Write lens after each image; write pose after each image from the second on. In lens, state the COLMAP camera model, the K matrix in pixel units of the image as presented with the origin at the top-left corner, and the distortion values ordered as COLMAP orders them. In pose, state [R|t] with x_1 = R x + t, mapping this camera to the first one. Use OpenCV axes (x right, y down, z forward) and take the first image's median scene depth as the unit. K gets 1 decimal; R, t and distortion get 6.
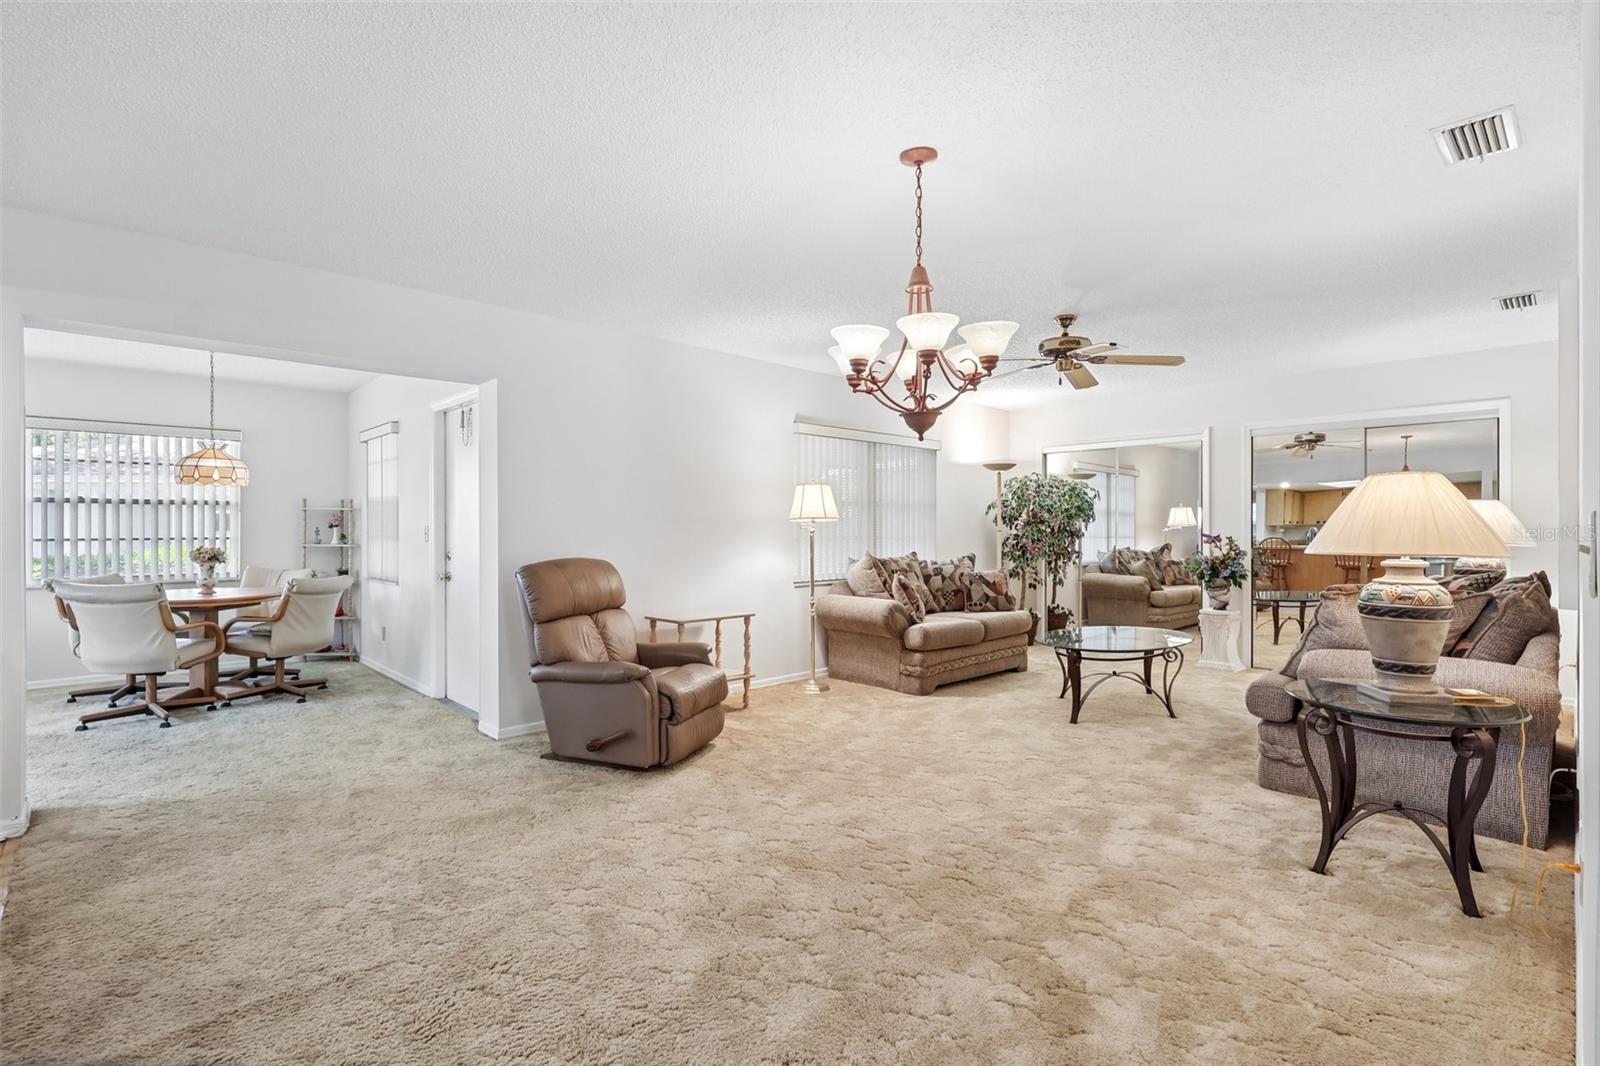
lens RADIAL K [[742.6, 0, 794.8], [0, 742.6, 529.0], [0, 0, 1]] dist [-0.000570, 0.000169]
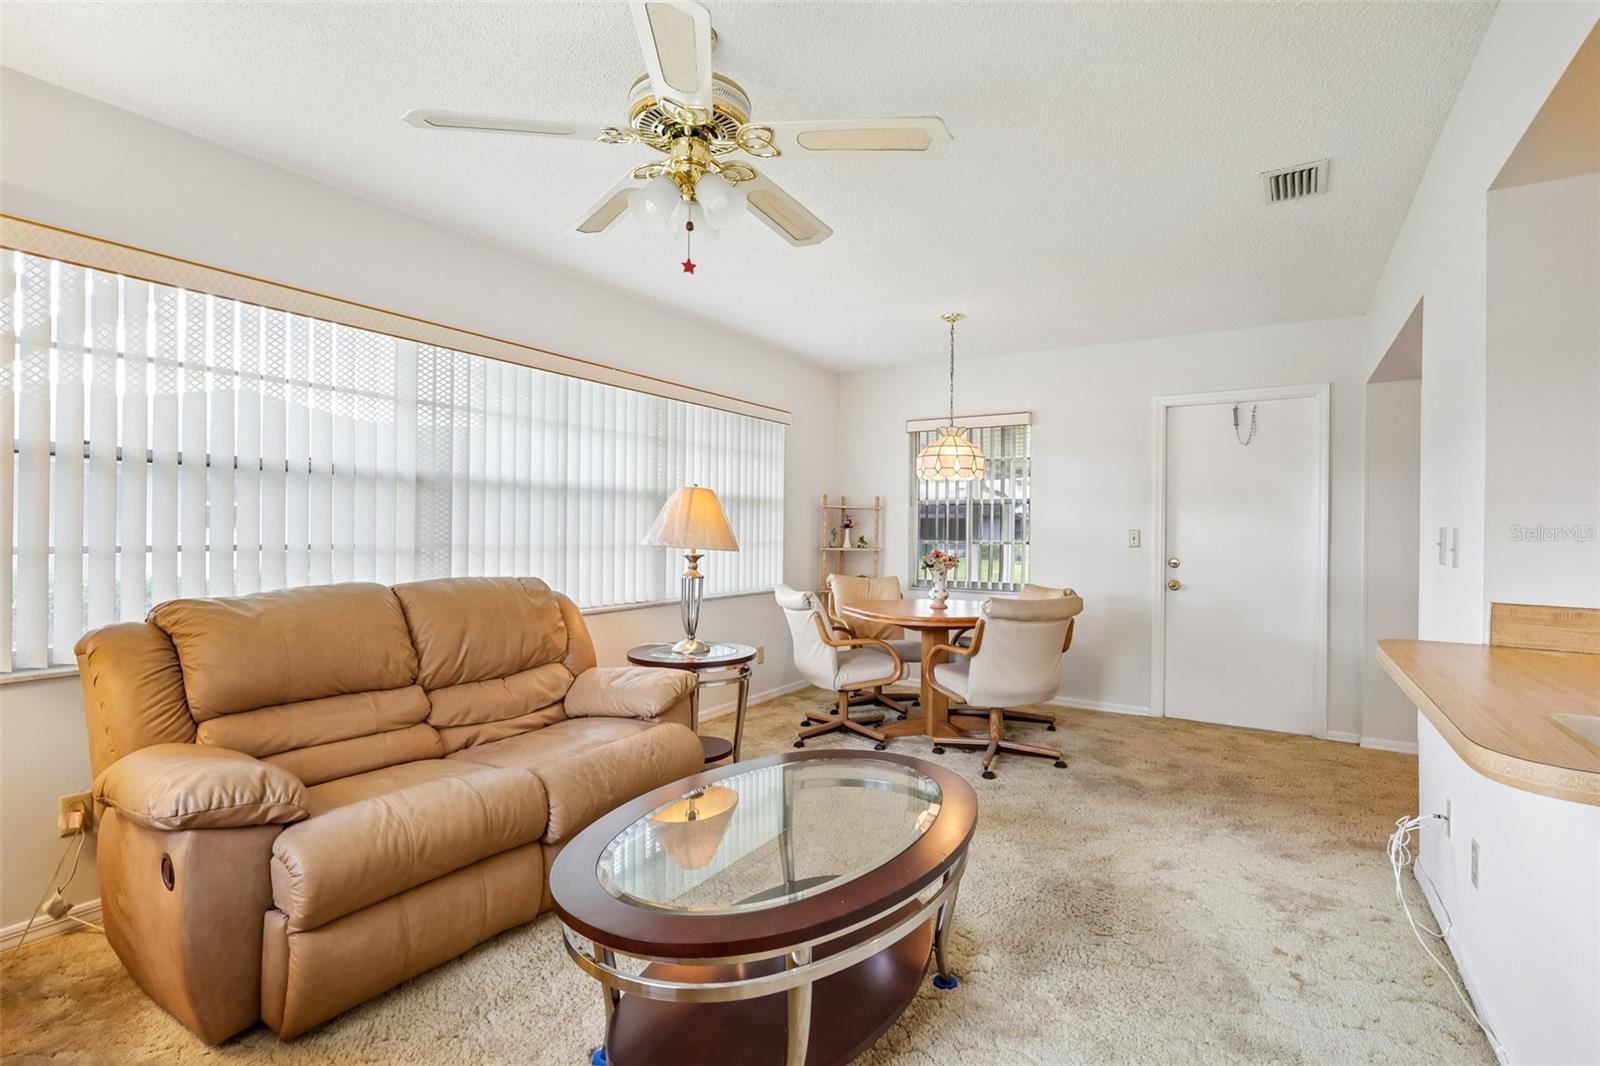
lens RADIAL K [[742.6, 0, 799.4], [0, 742.6, 528.5], [0, 0, 1]] dist [-0.000570, 0.000169]
pose [[0.970060, 0.011467, 0.242594, -1.169232], [-0.010852, 0.999934, -0.003873, 0.001852], [-0.242622, 0.001124, 0.970120, 0.222344]]
